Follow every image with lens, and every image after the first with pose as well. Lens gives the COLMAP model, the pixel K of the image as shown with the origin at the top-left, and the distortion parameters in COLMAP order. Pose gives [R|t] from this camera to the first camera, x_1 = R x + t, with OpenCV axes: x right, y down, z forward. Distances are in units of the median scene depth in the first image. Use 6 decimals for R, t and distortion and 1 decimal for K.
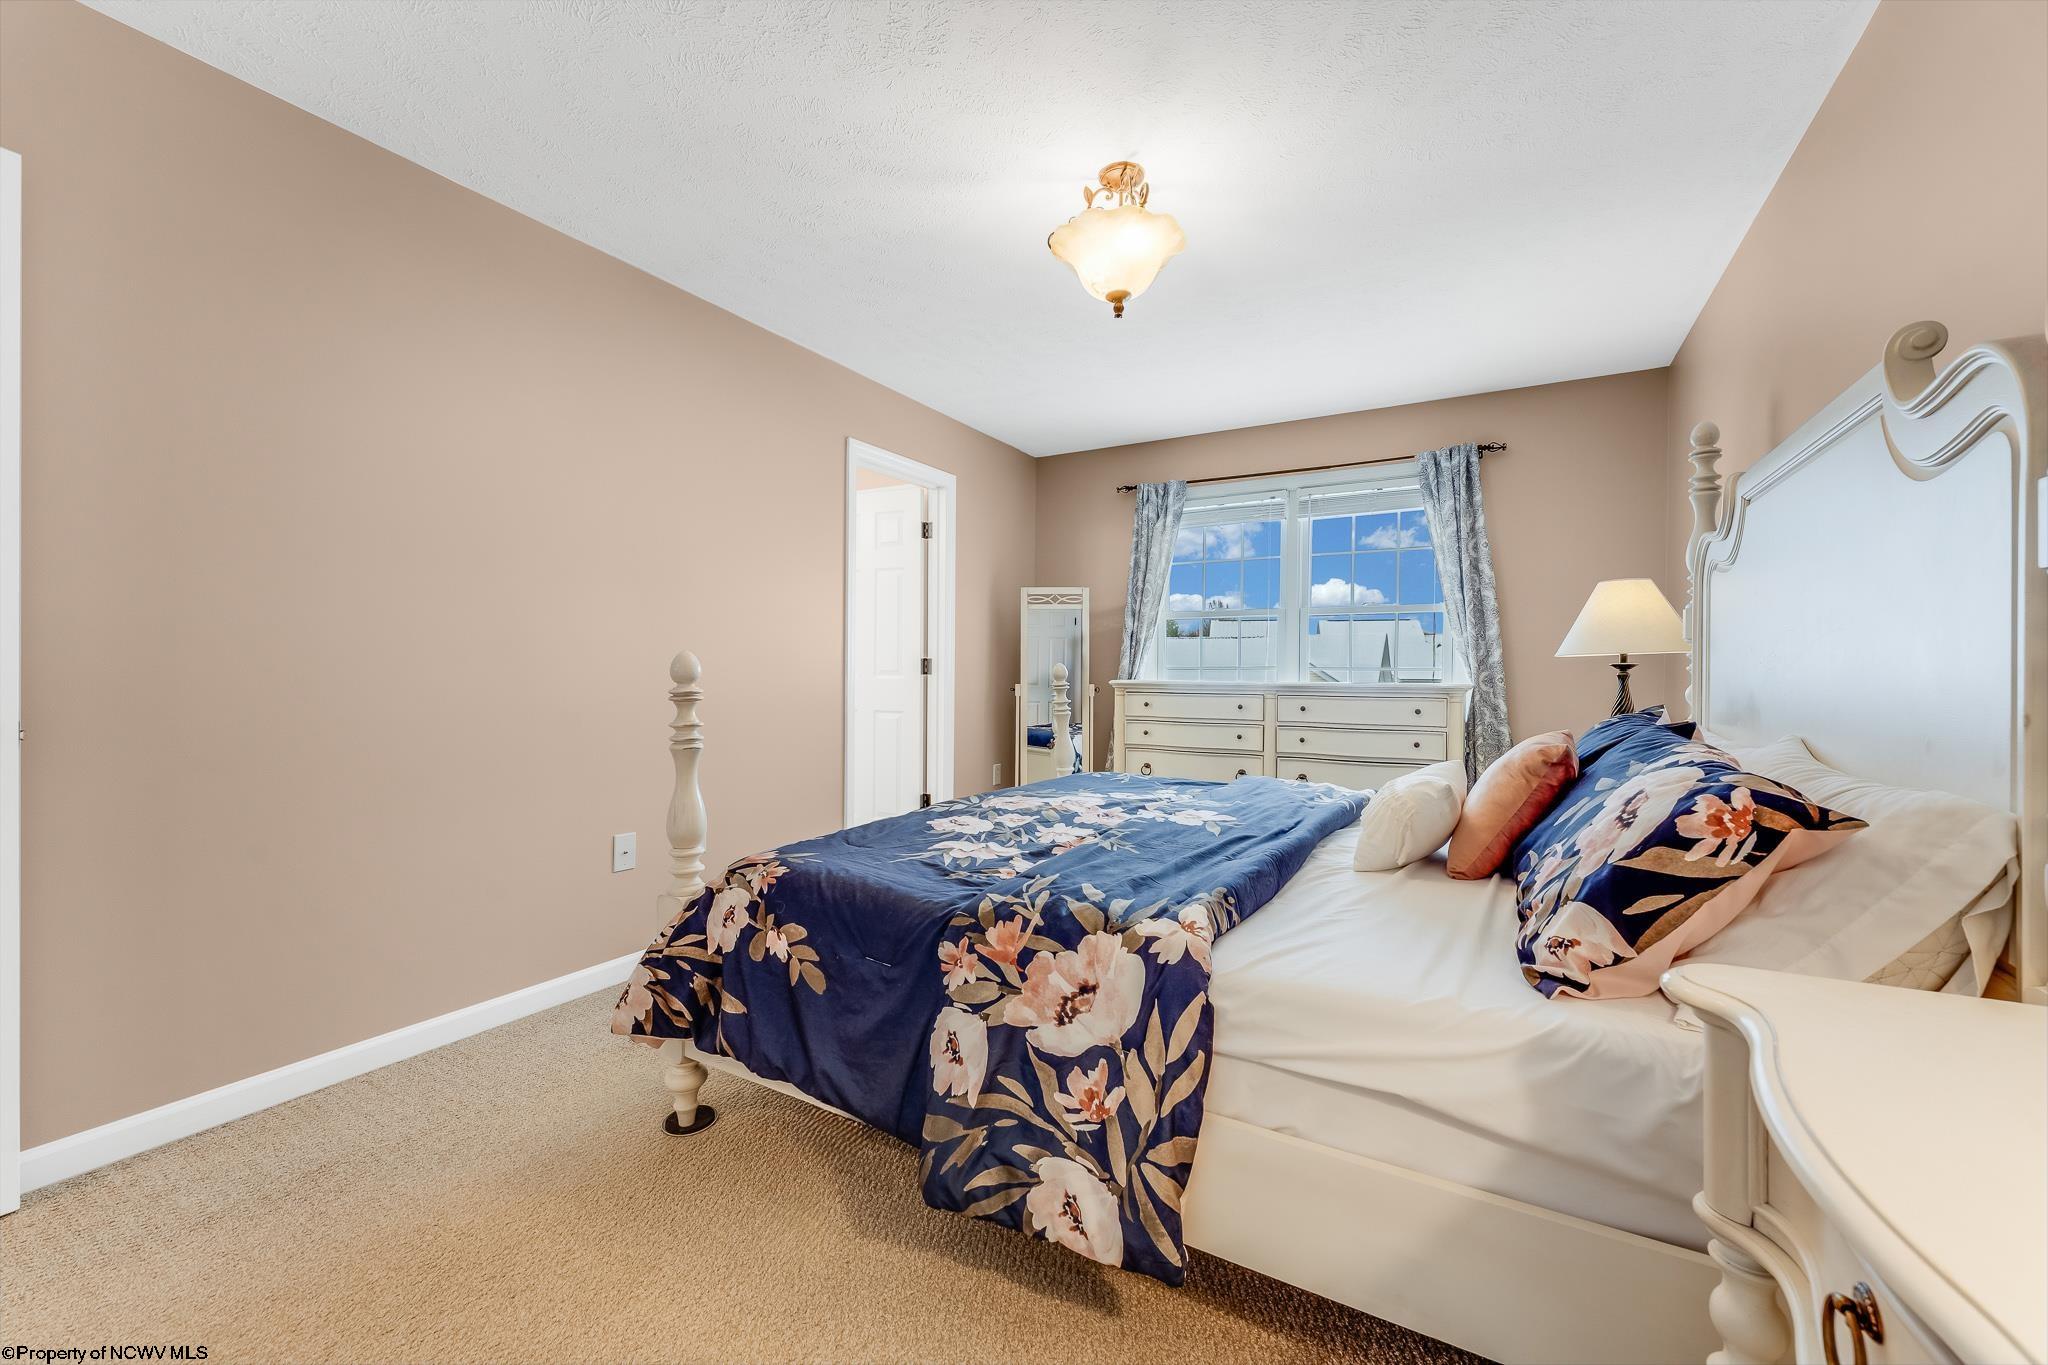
lens RADIAL K [[811.1, 0, 1019.1], [0, 811.1, 684.2], [0, 0, 1]] dist [-0.001008, 0.000024]
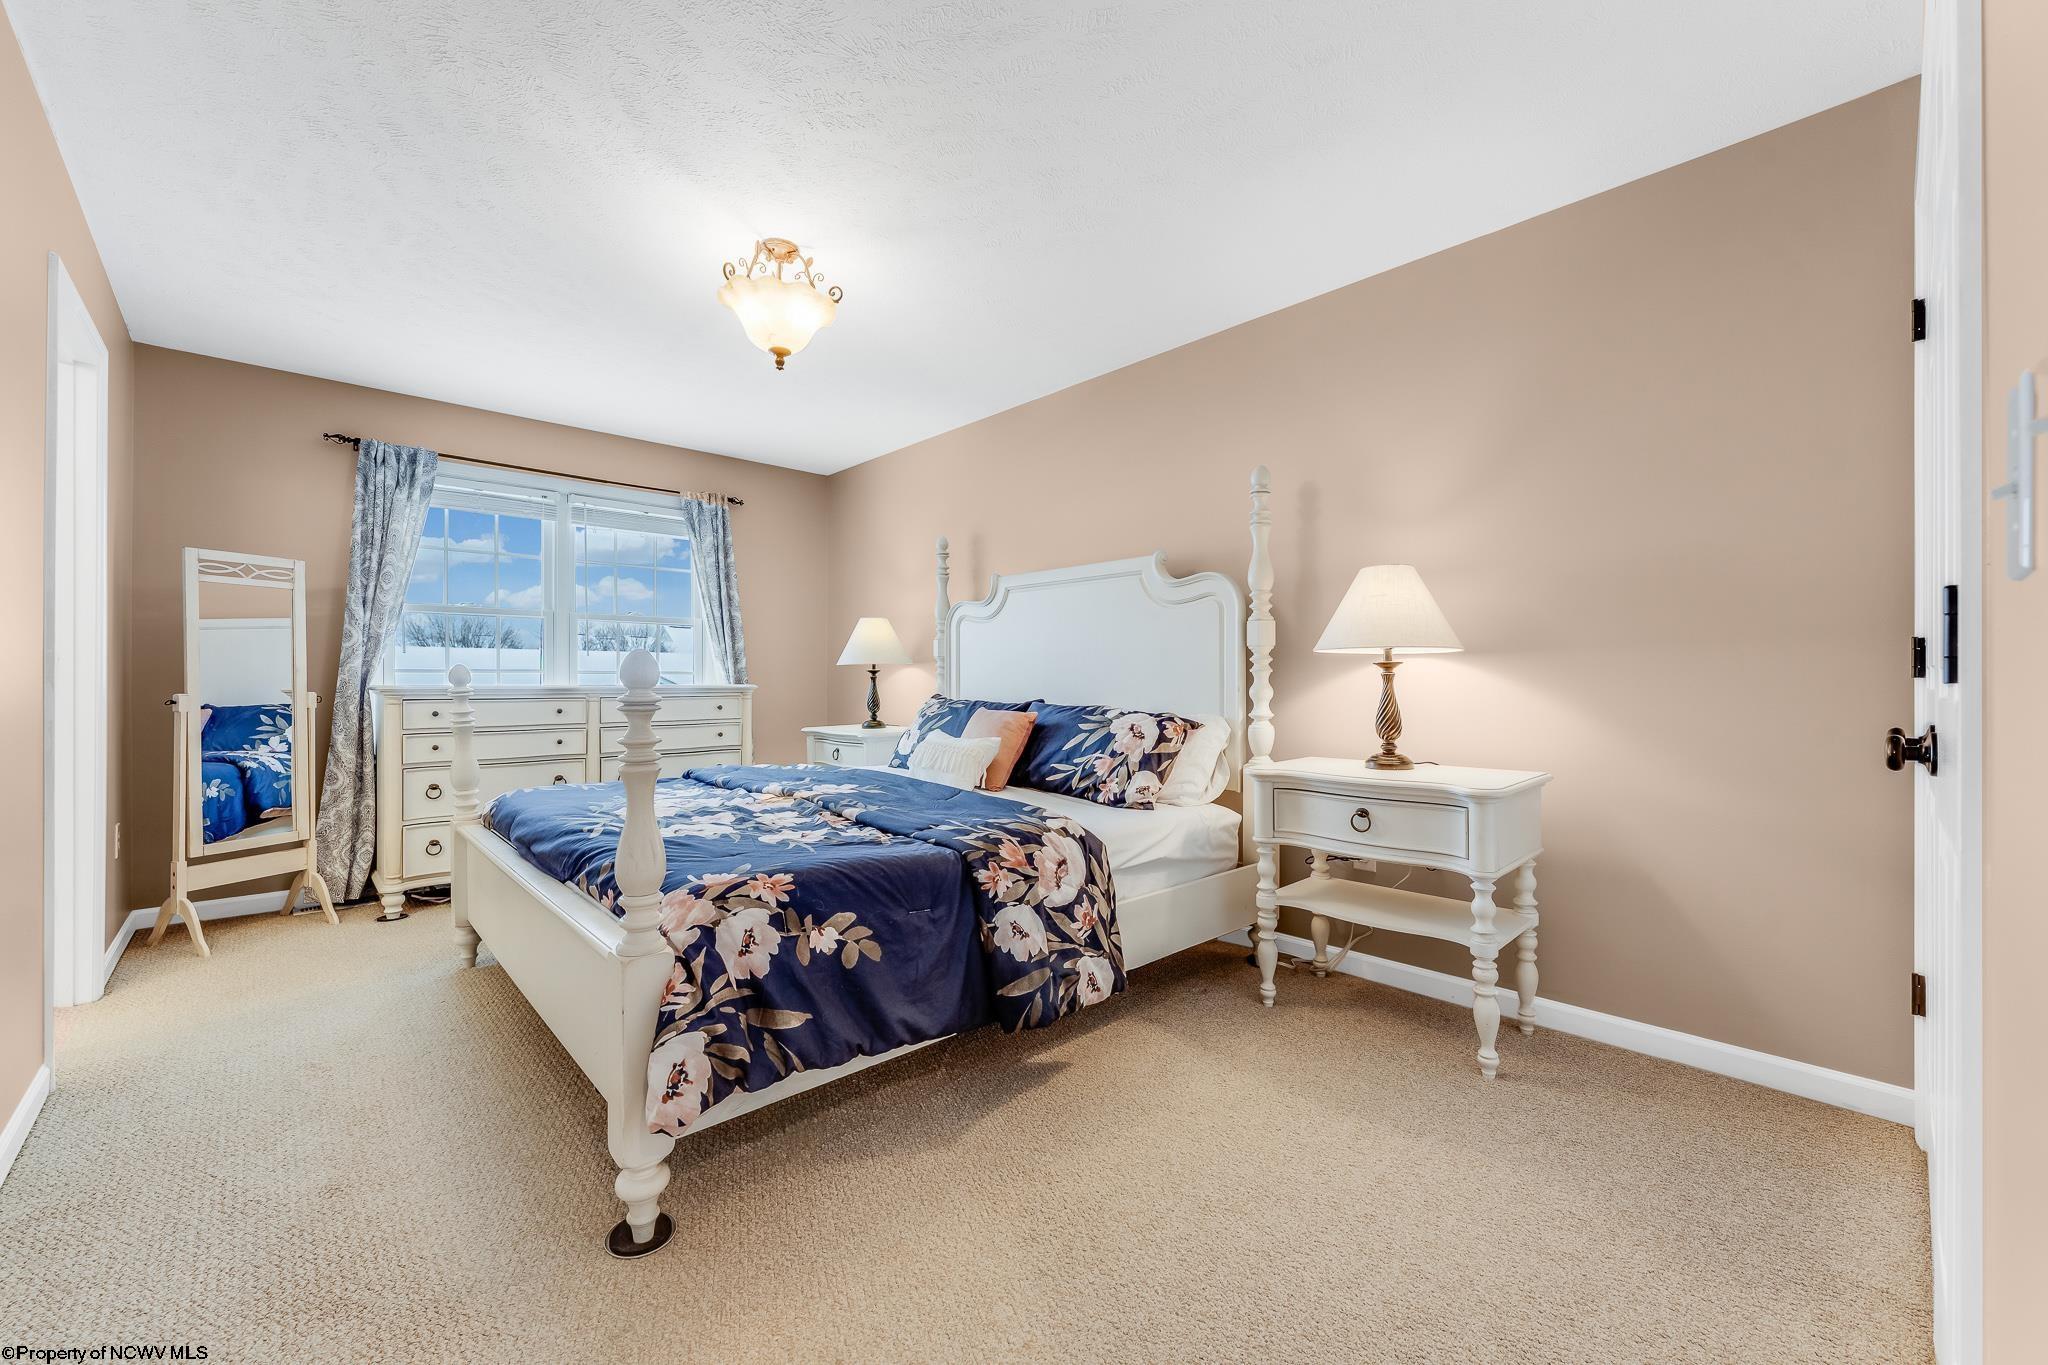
lens RADIAL K [[811.1, 0, 1018.2], [0, 811.1, 680.6], [0, 0, 1]] dist [-0.001008, 0.000024]
pose [[0.289811, -0.006216, 0.957064, -1.163554], [0.014614, 0.999891, 0.002069, -0.005787], [-0.956972, 0.013387, 0.289870, 0.445686]]
